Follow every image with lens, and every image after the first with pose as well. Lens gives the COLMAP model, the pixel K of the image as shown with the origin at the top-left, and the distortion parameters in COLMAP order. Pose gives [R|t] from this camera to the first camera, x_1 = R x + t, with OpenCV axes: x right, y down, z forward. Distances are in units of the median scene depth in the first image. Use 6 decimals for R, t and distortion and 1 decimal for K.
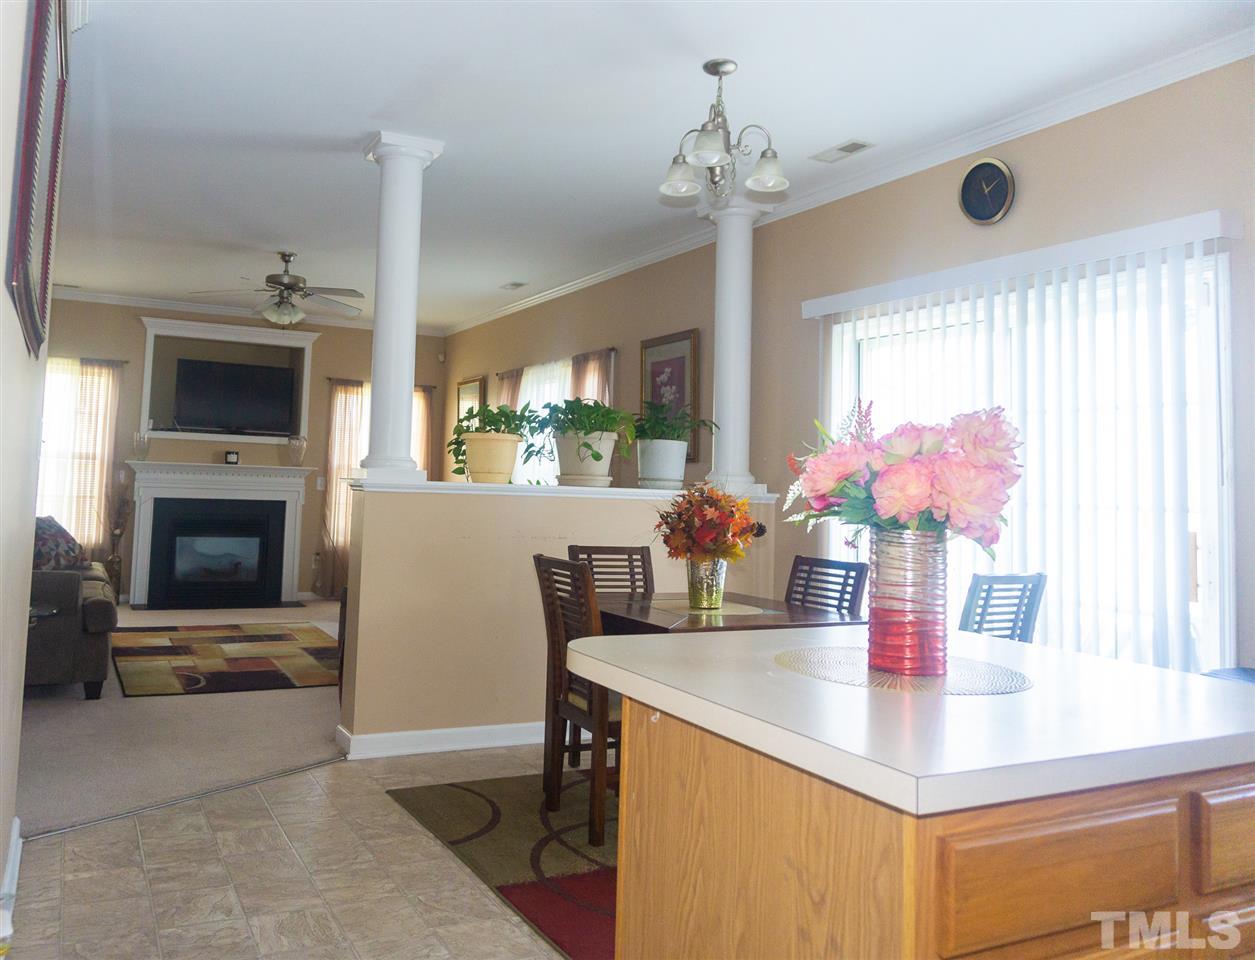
lens RADIAL K [[984.5, 0, 523.1], [0, 984.5, 404.6], [0, 0, 1]] dist [-0.013720, -0.002426]
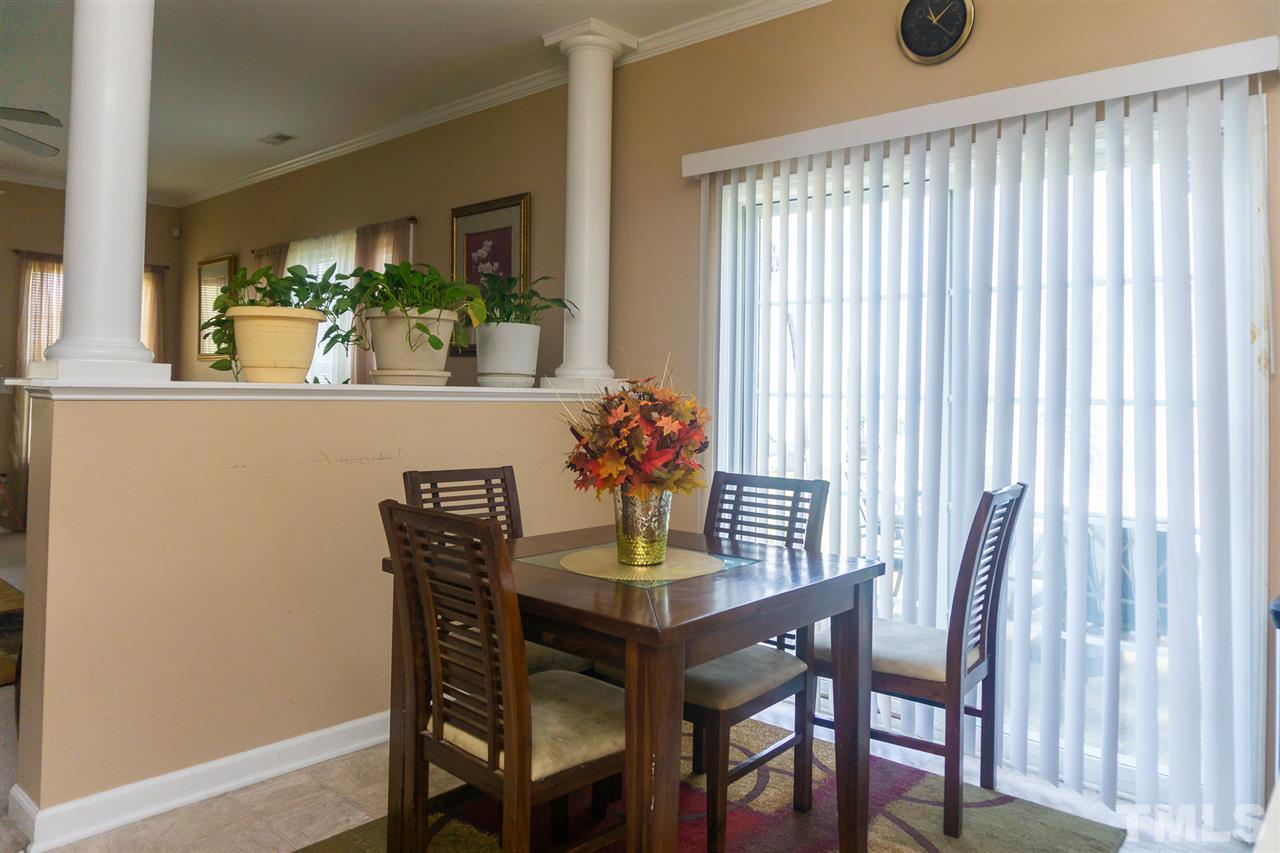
lens RADIAL K [[882.6, 0, 633.9], [0, 882.6, 356.3], [0, 0, 1]] dist [-0.013623, -0.006748]
pose [[0.918978, -0.003014, 0.394296, -0.030755], [-0.018435, 0.998549, 0.050598, 0.018336], [-0.393877, -0.053767, 0.917589, 0.240564]]
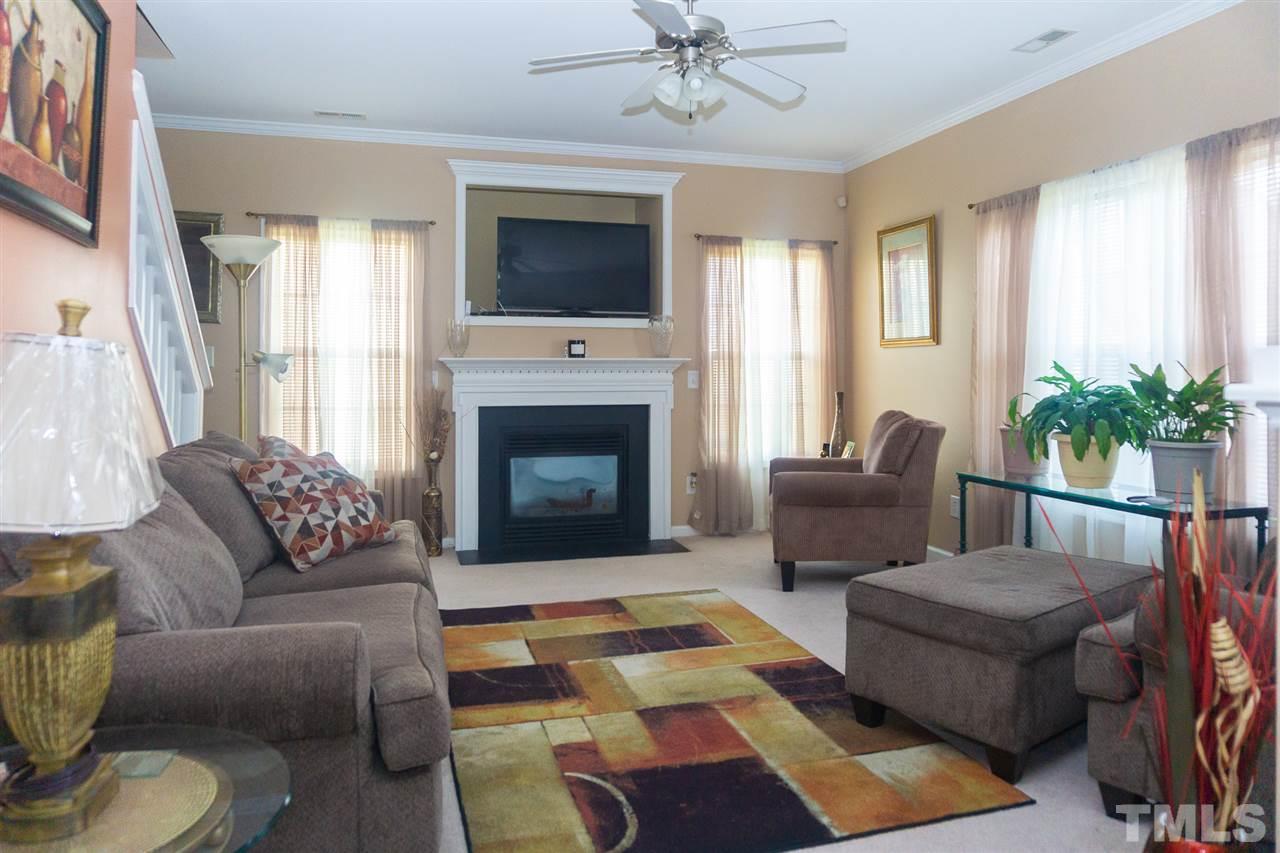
lens RADIAL K [[882.6, 0, 633.9], [0, 882.6, 356.3], [0, 0, 1]] dist [-0.013623, -0.006748]
pose [[0.986322, -0.036270, -0.160790, -0.201310], [0.046500, 0.997095, 0.060323, 0.029913], [0.158135, -0.066974, 0.985143, 0.485987]]
